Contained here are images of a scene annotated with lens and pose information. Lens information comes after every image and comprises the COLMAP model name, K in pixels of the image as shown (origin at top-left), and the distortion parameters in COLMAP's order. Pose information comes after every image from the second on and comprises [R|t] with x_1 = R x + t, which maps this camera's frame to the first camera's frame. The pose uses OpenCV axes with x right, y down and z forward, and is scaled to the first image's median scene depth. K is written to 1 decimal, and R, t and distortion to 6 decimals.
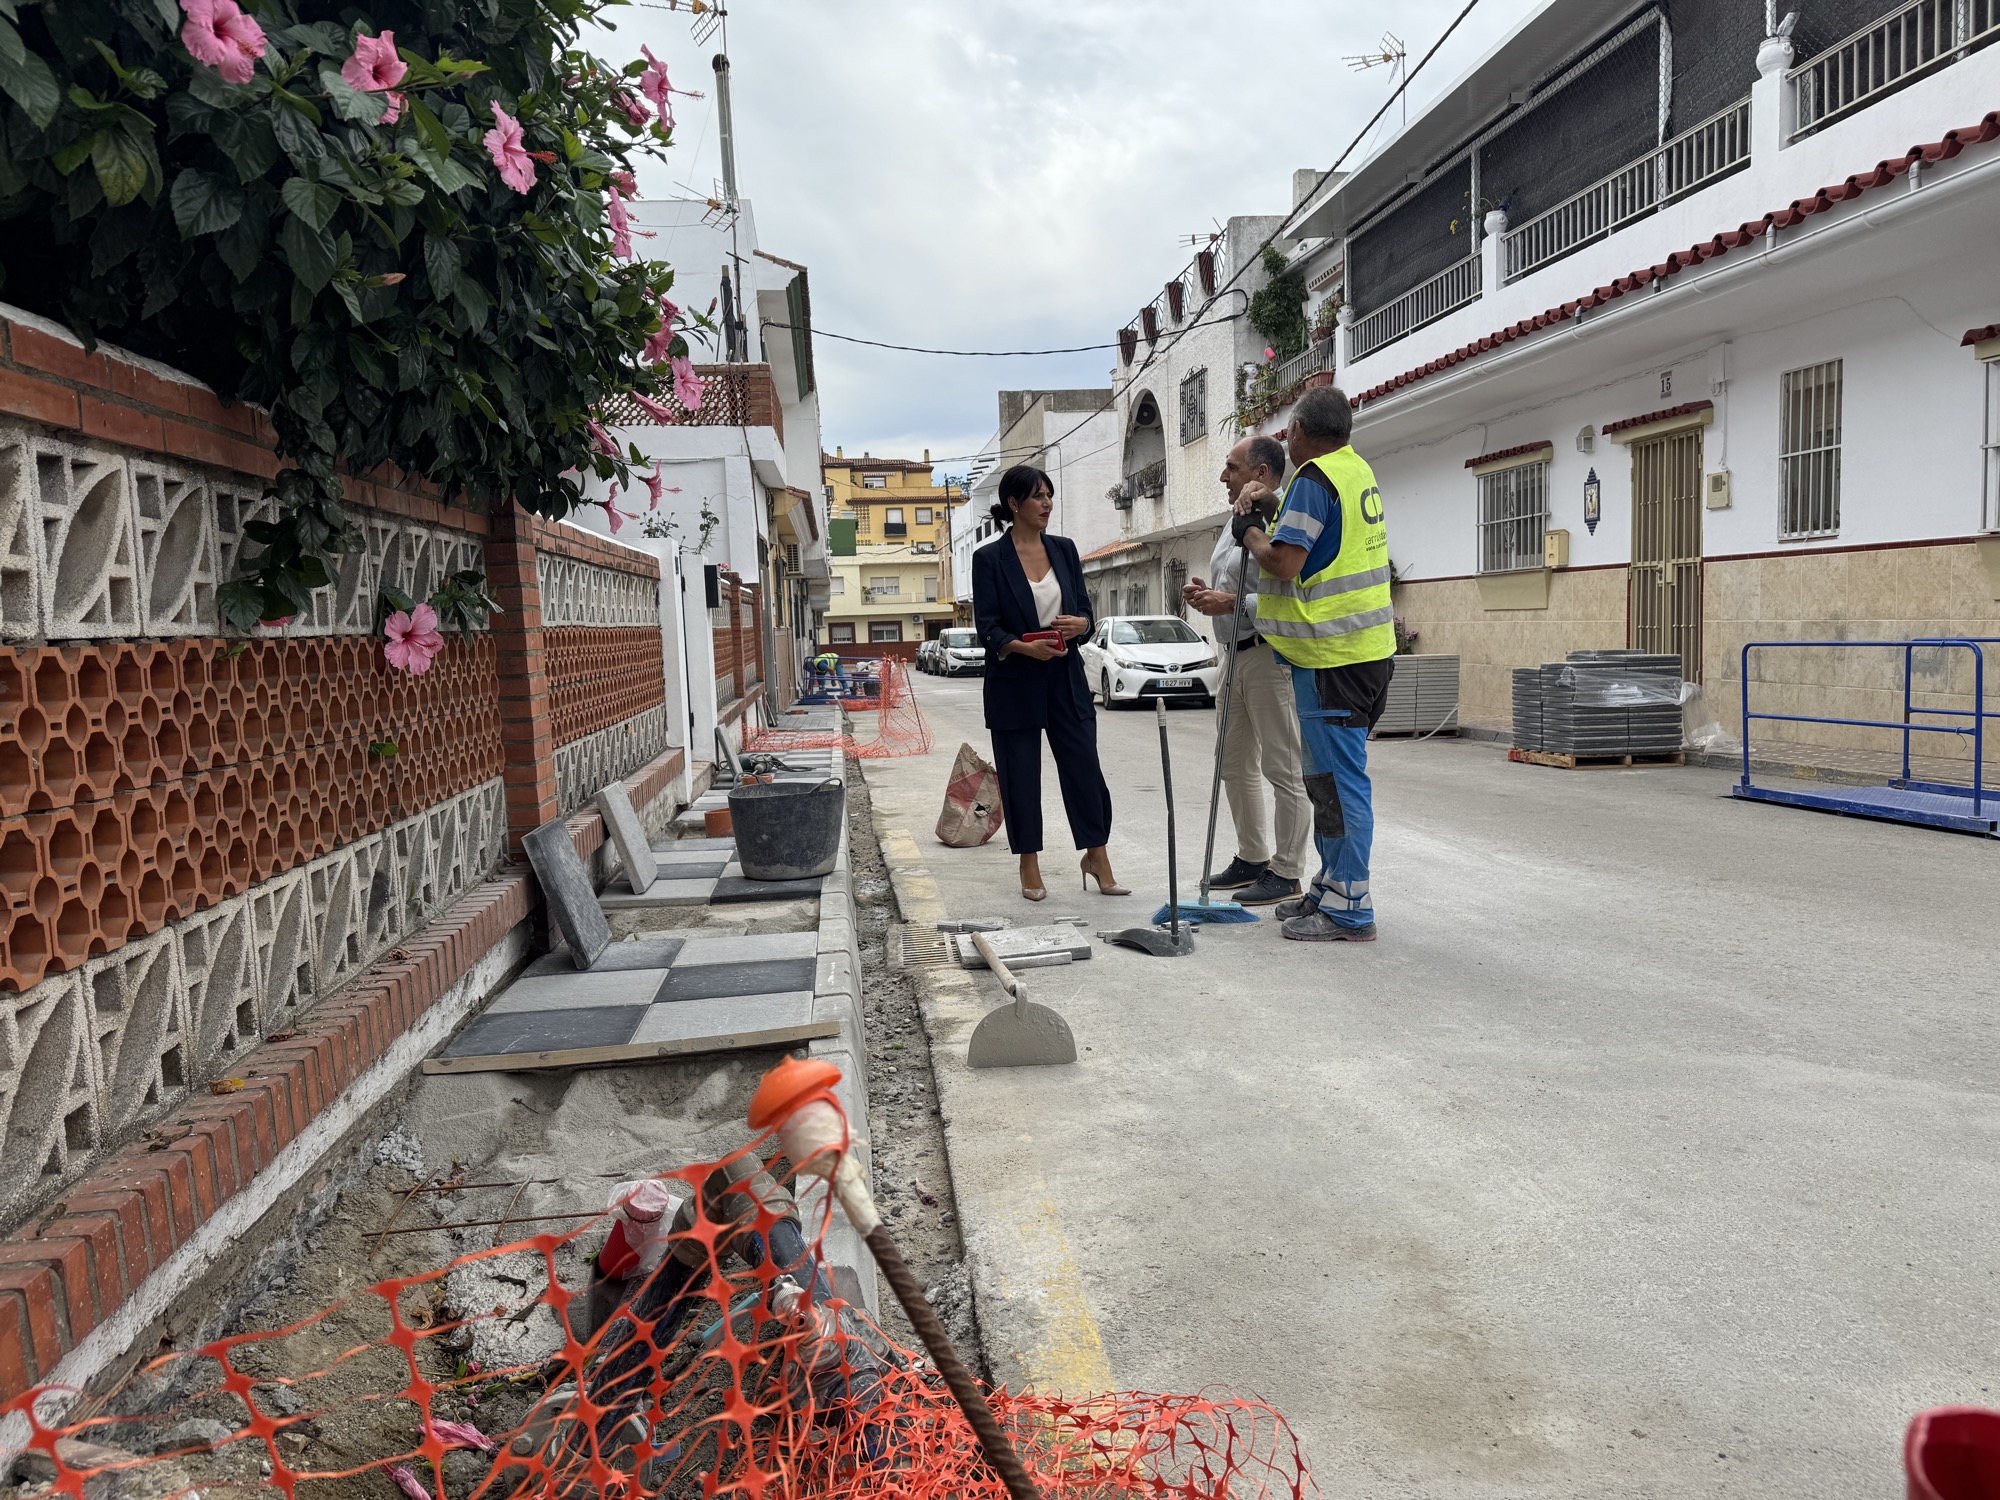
lens RADIAL K [[1394.1, 0, 1000.0], [0, 1394.1, 750.0], [0, 0, 1]] dist [0.050047, -0.040934]
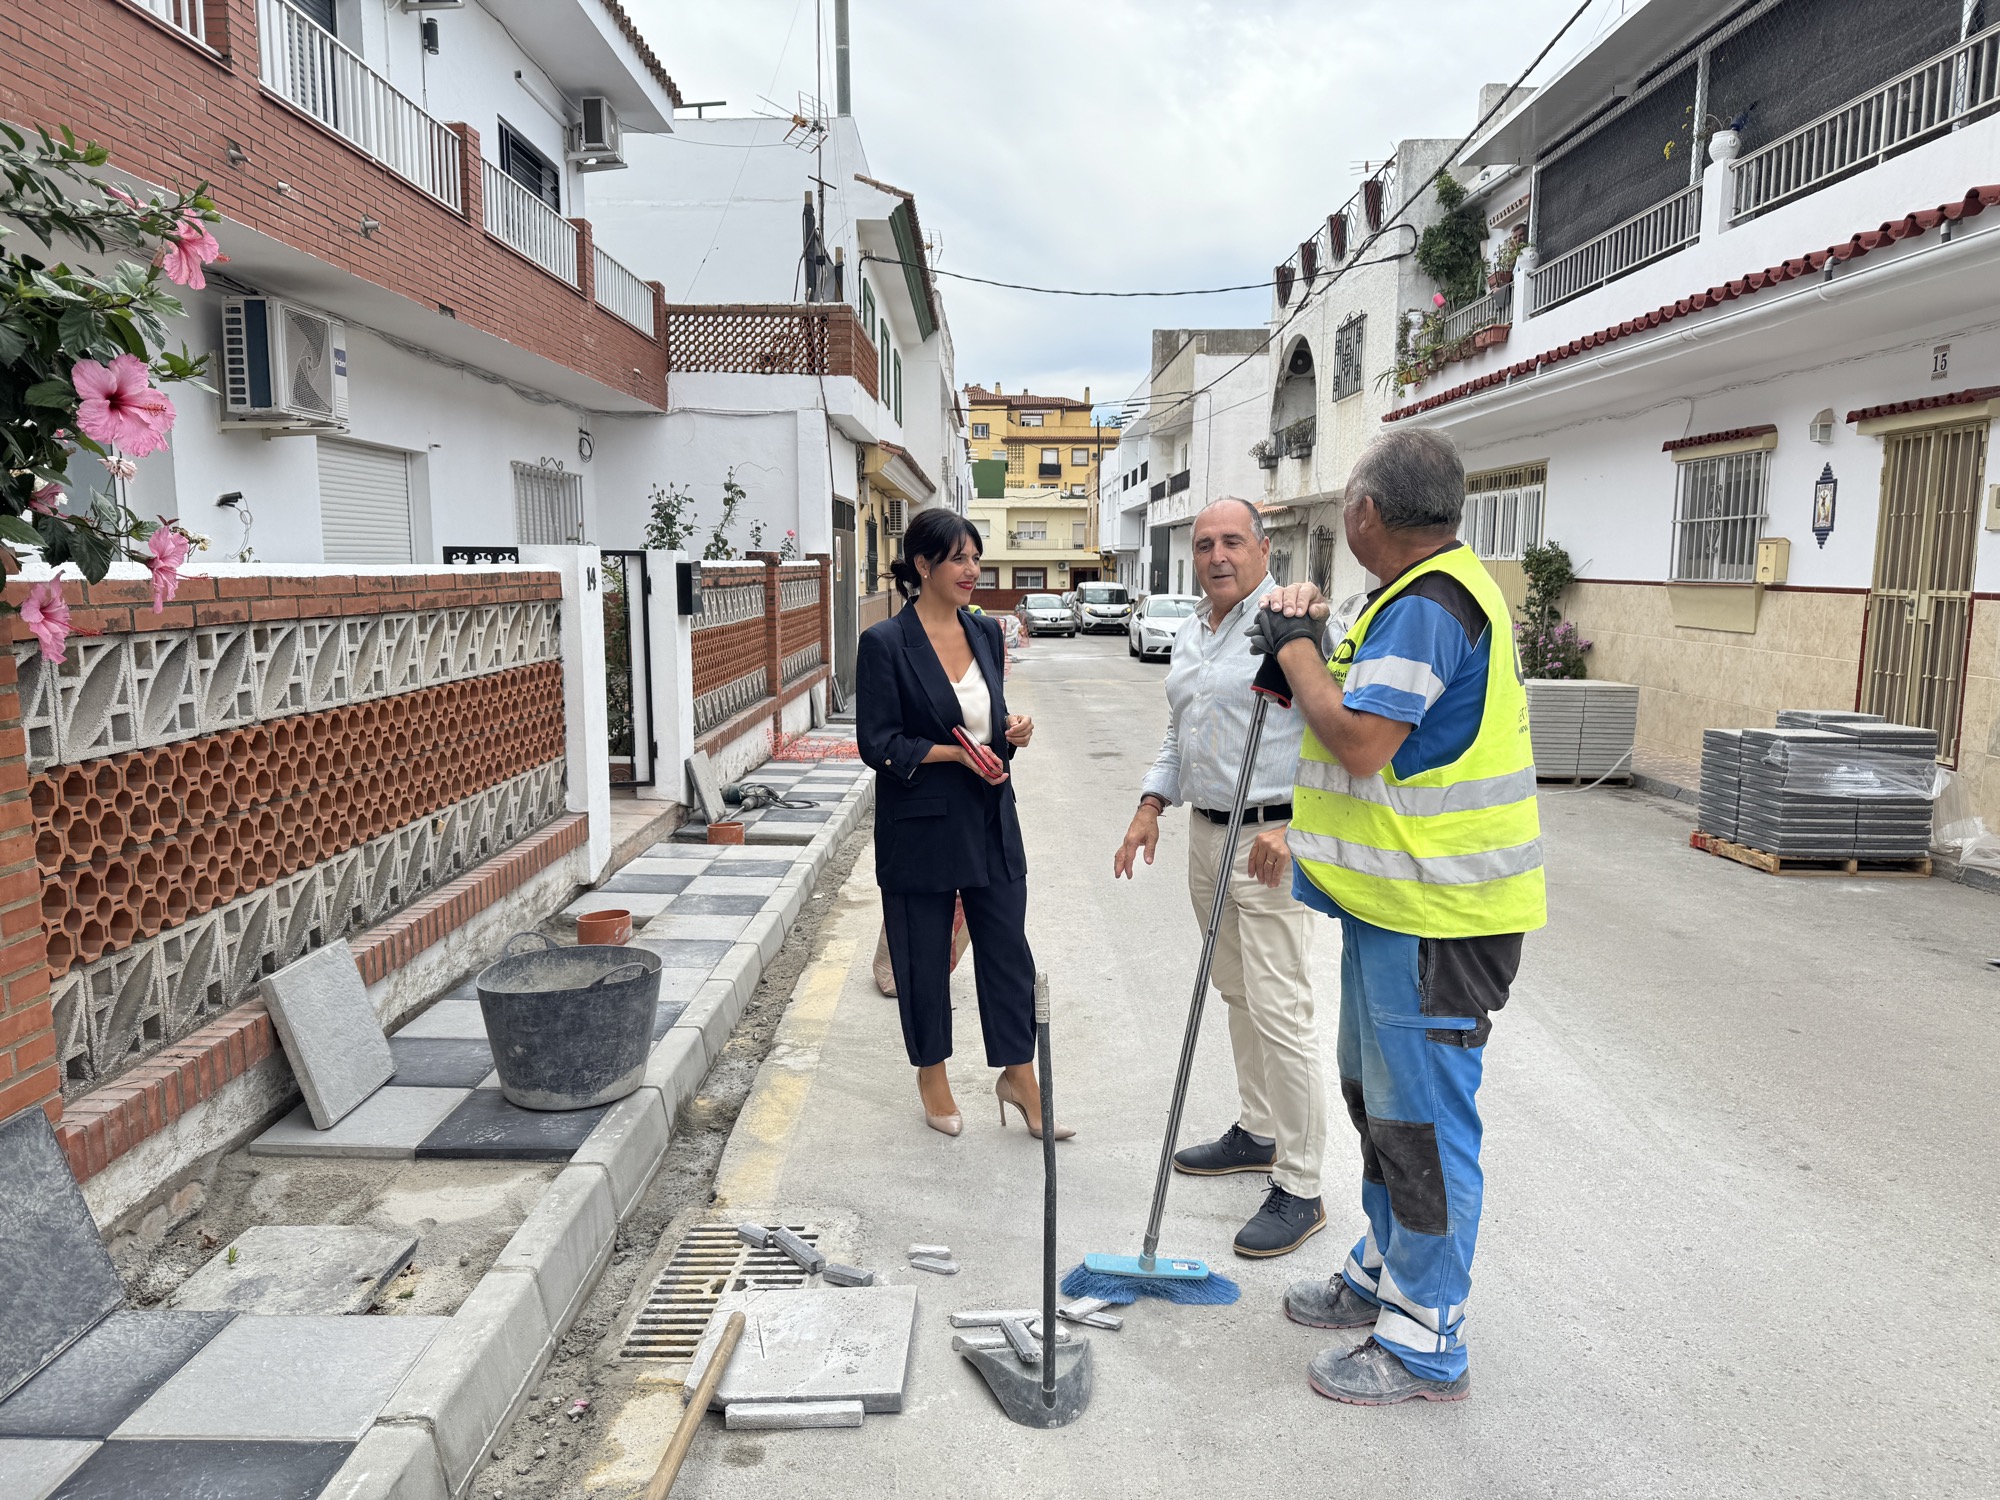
lens RADIAL K [[1393.5, 0, 996.6], [0, 1393.5, 761.6], [0, 0, 1]] dist [0.026607, -0.018467]
pose [[0.992201, 0.056021, -0.111352, 0.069065], [-0.050086, 0.997207, 0.055402, -0.067967], [0.114145, -0.049393, 0.992236, 0.196938]]
